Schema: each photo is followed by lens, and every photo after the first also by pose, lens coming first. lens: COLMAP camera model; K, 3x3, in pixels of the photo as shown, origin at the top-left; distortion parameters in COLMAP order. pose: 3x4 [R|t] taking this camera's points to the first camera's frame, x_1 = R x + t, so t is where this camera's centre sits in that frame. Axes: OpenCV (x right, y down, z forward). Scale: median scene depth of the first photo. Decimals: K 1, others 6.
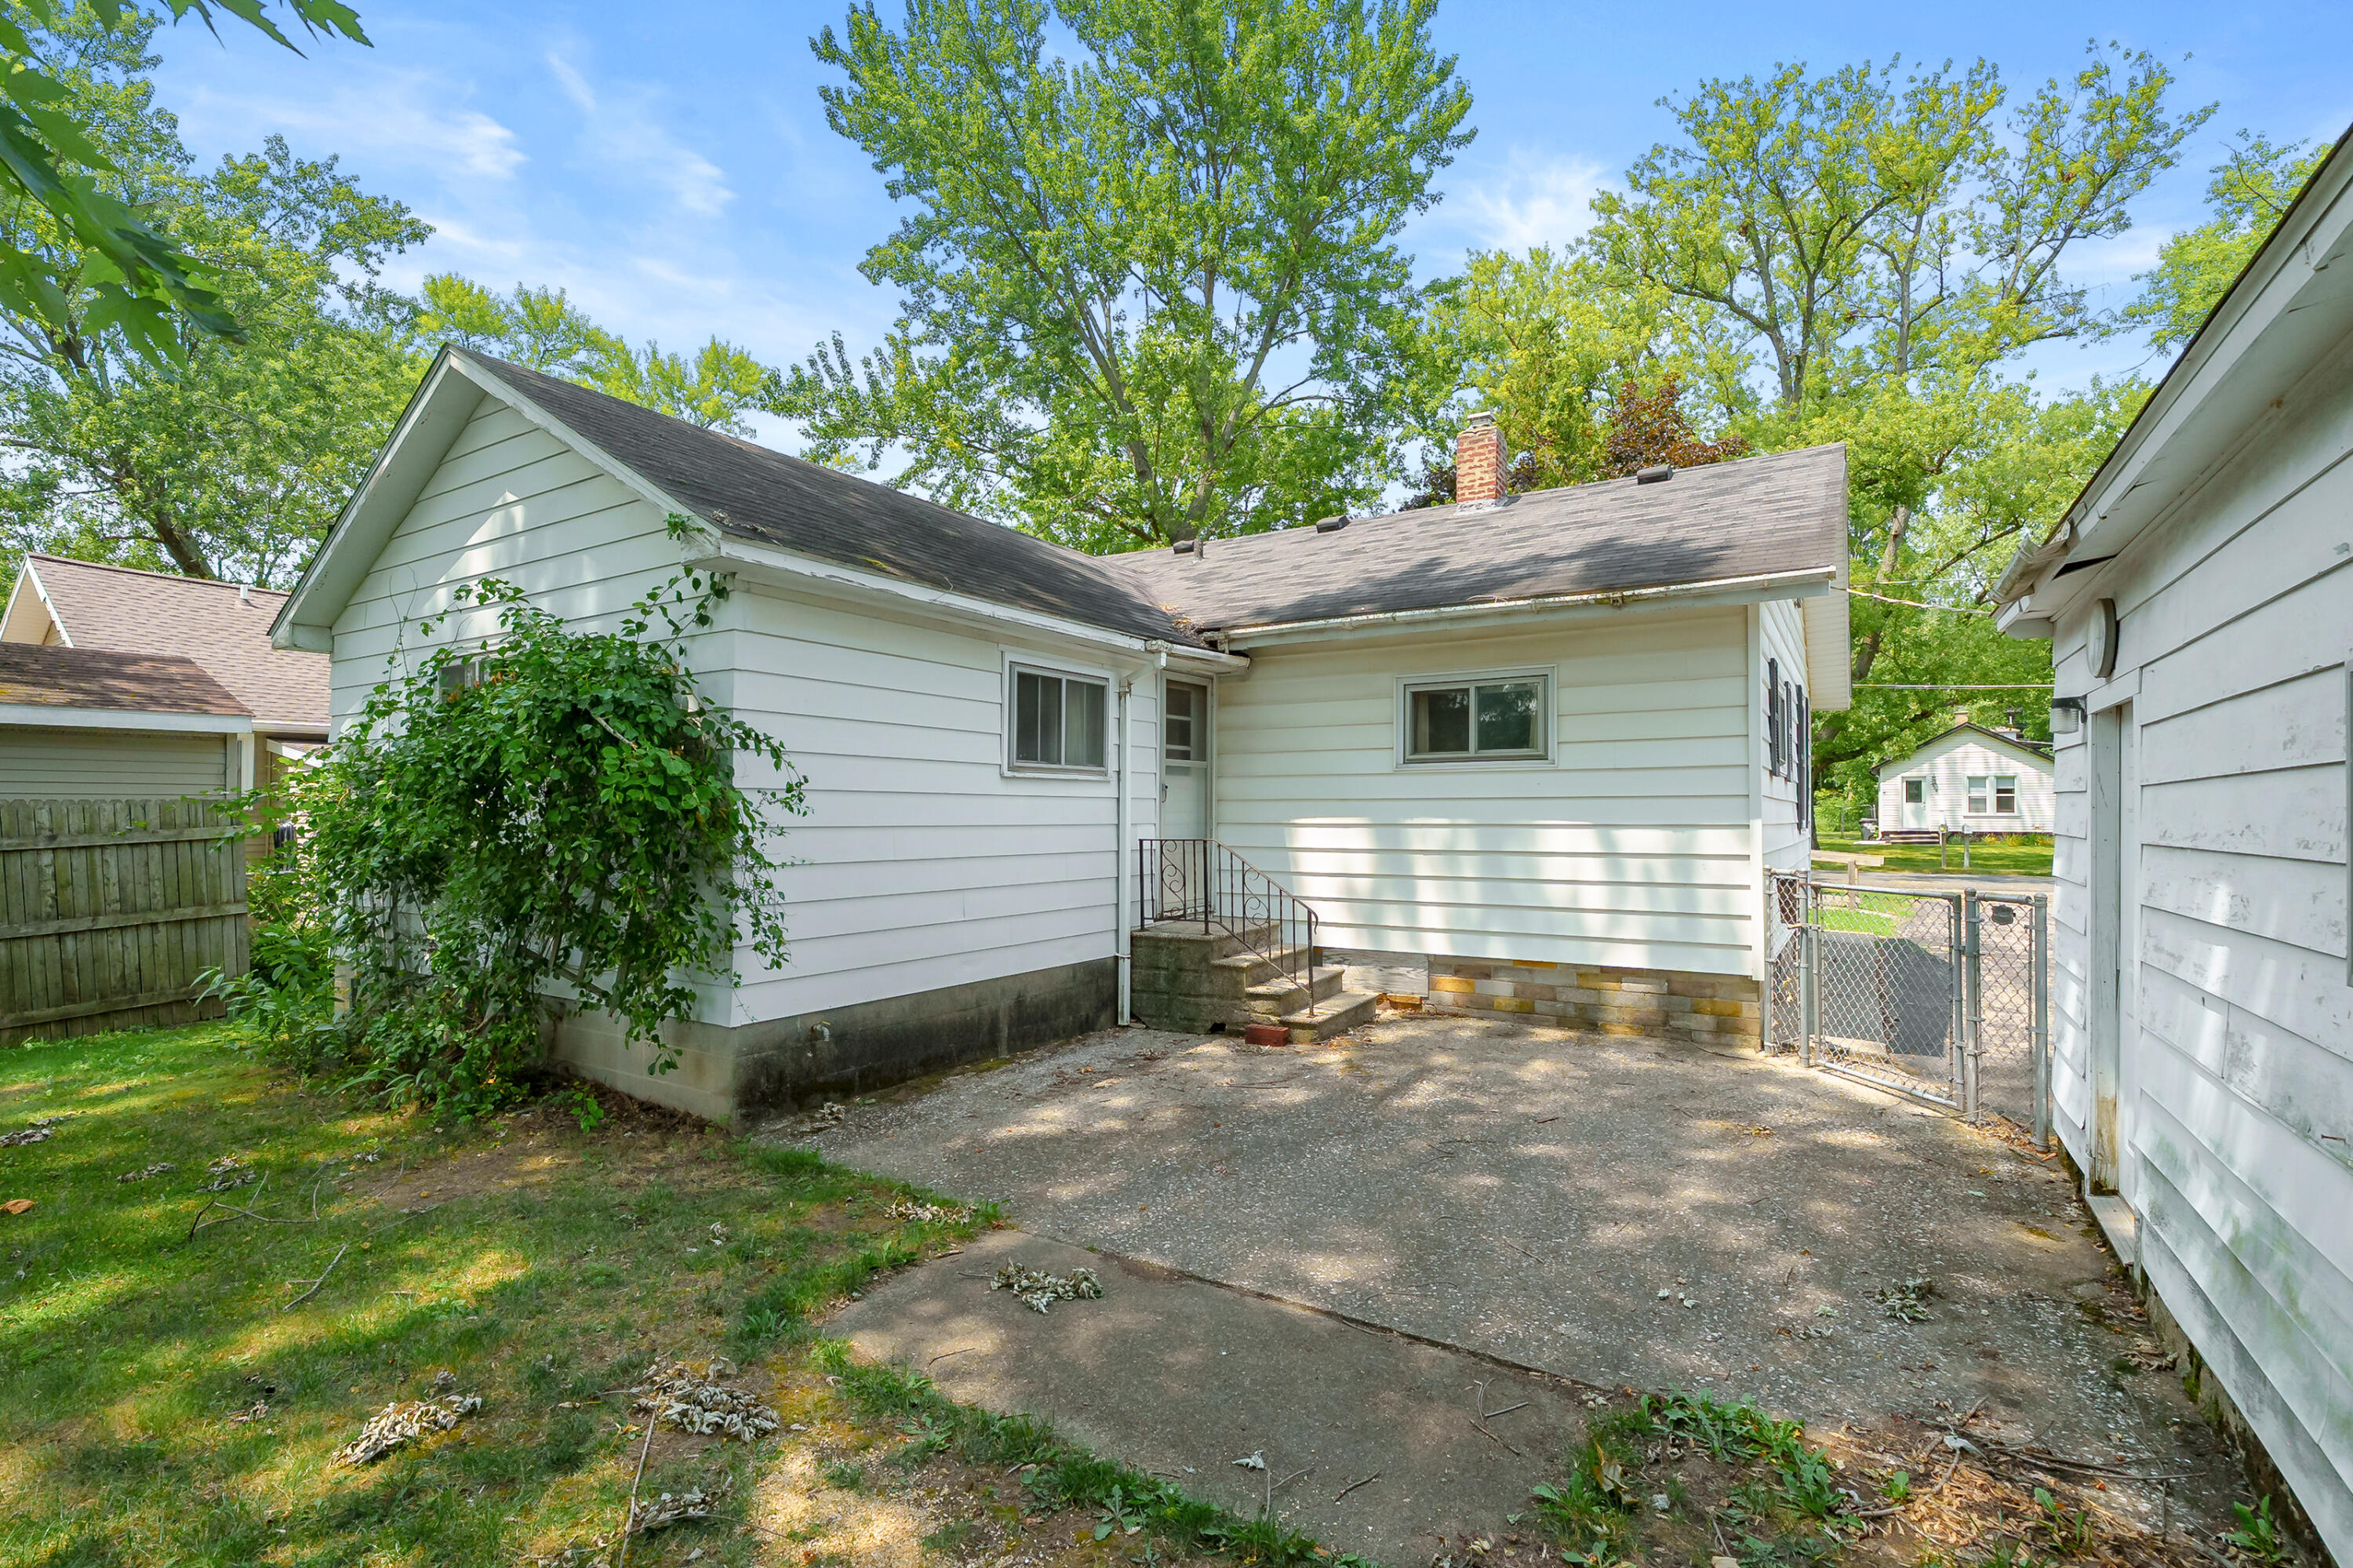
lens RADIAL K [[1078.8, 0, 1183.0], [0, 1078.8, 792.7], [0, 0, 1]] dist [-0.002878, 0.000076]
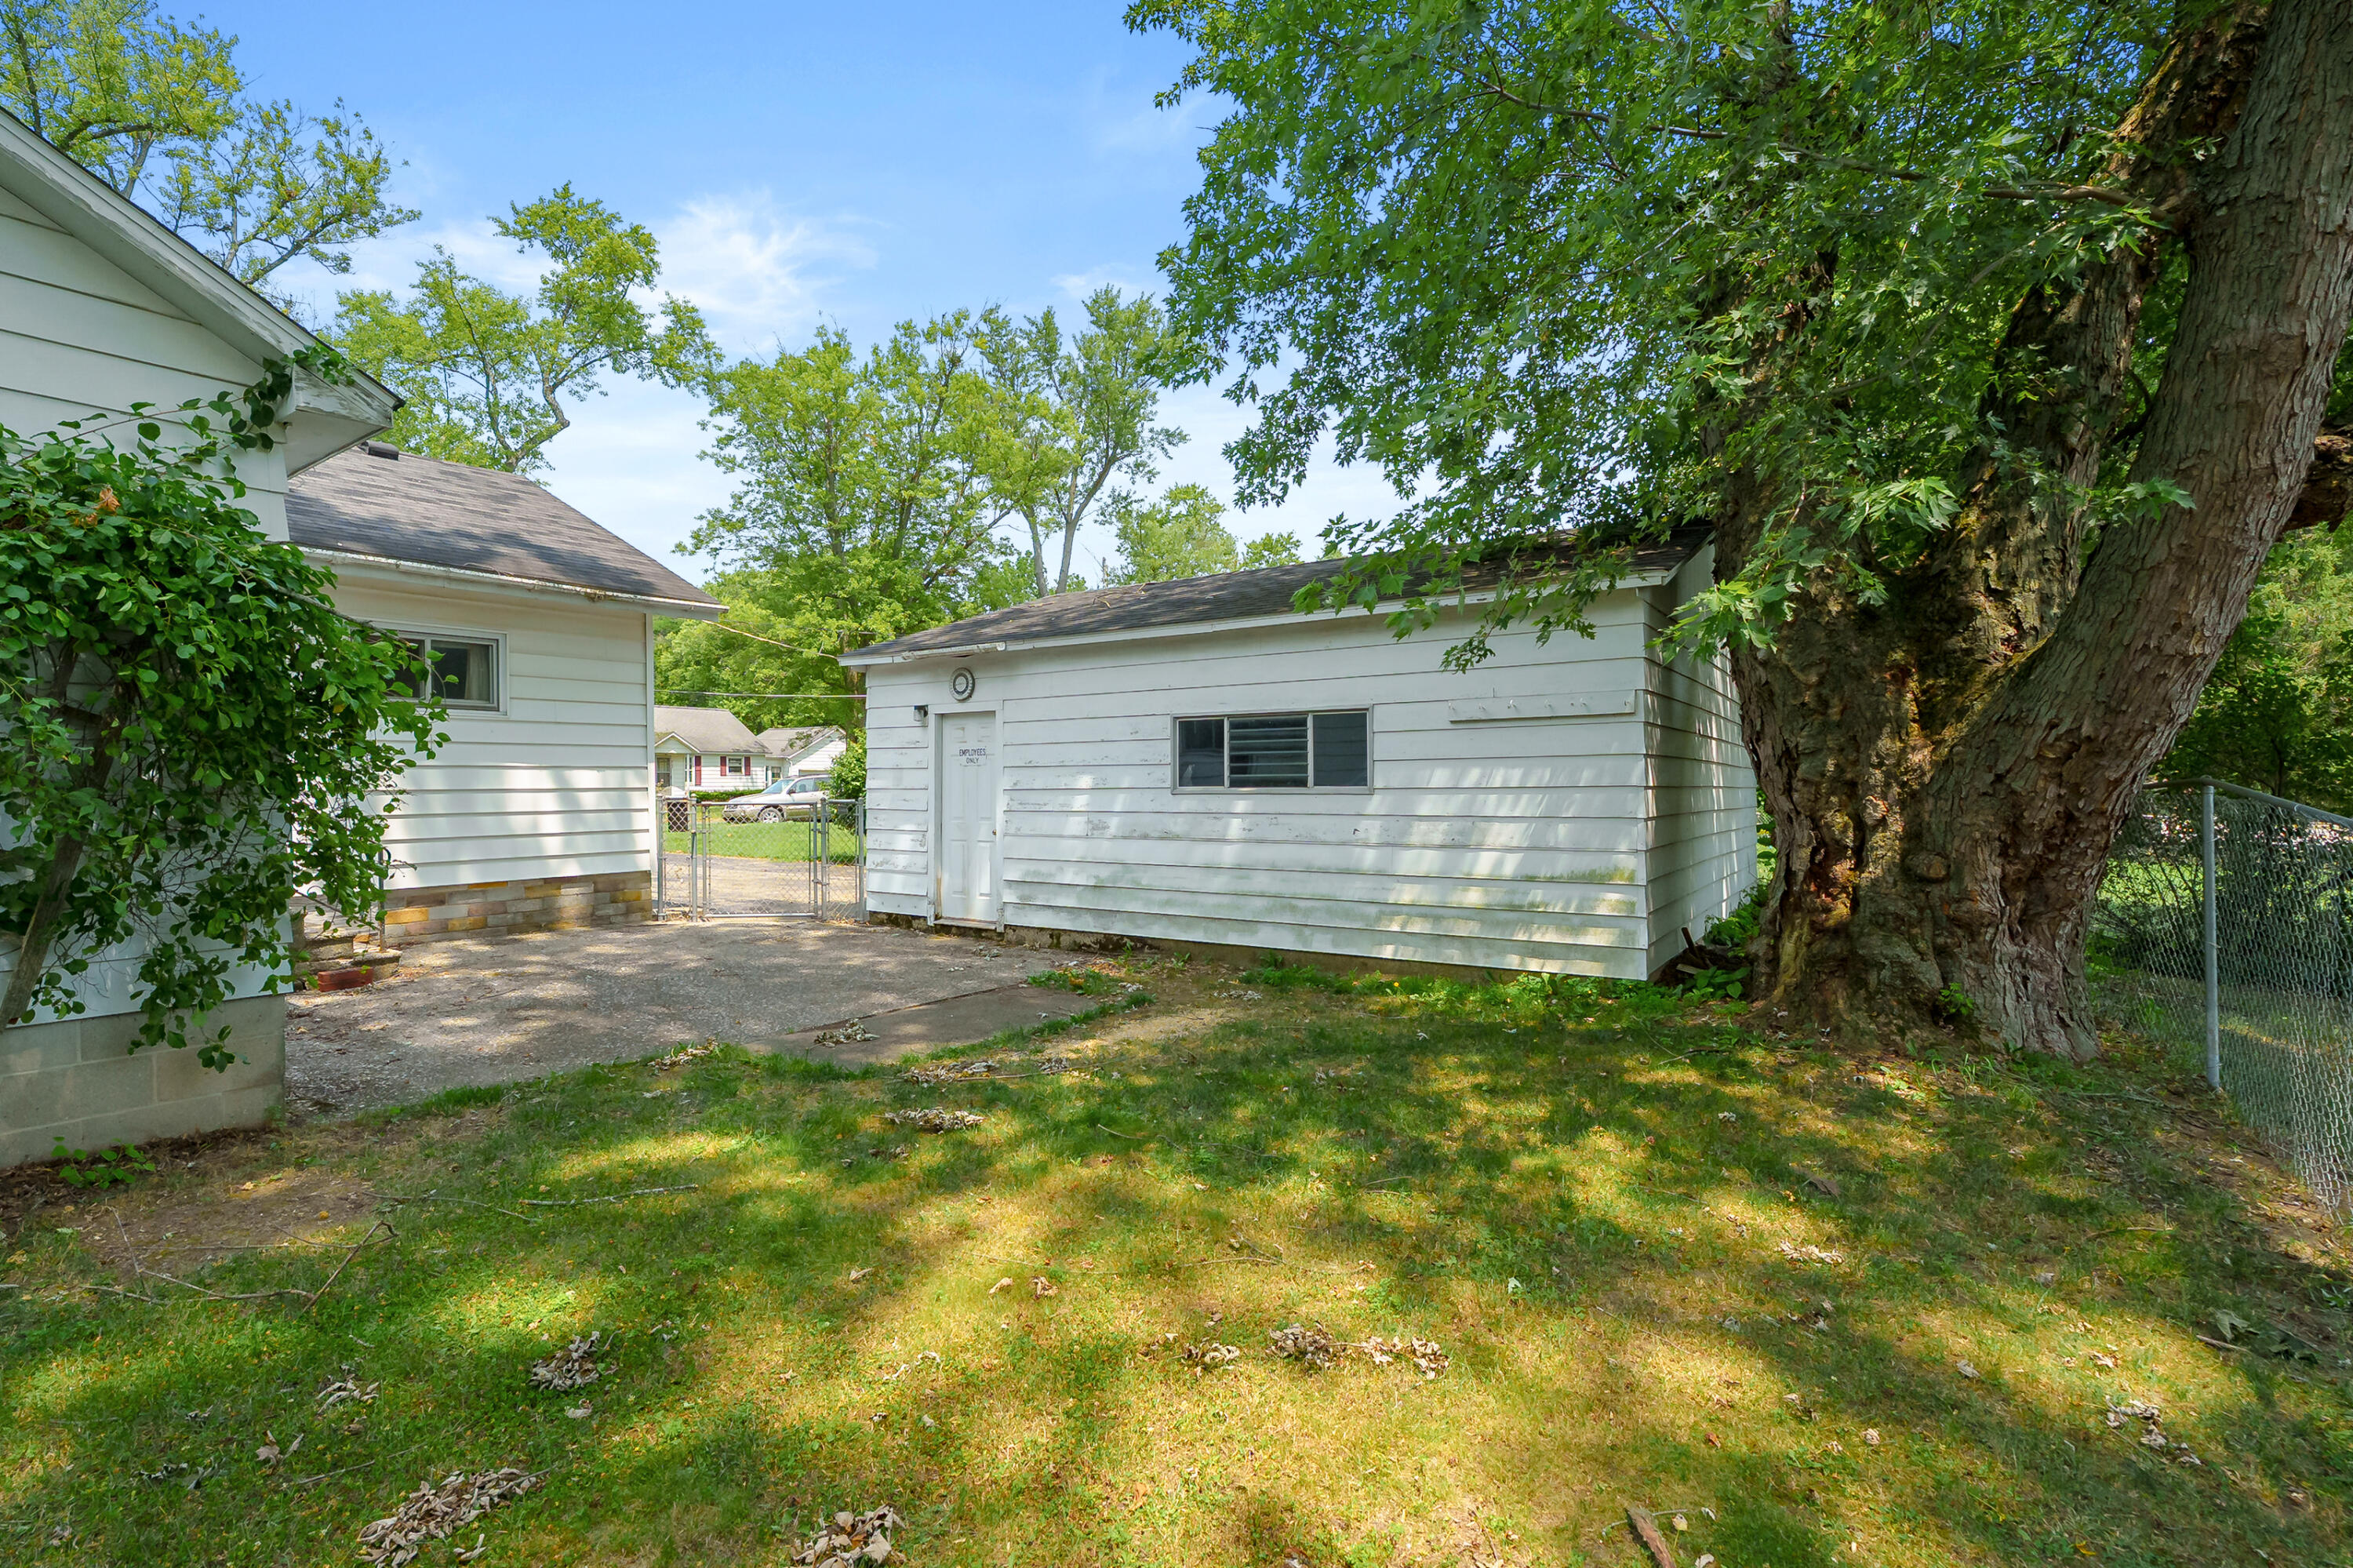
lens RADIAL K [[1078.8, 0, 1166.8], [0, 1078.8, 777.1], [0, 0, 1]] dist [-0.002878, 0.000076]
pose [[0.025779, 0.002130, 0.999665, -0.867276], [-0.015353, 0.999881, -0.001735, 0.033081], [-0.999550, -0.015303, 0.025809, 0.243409]]
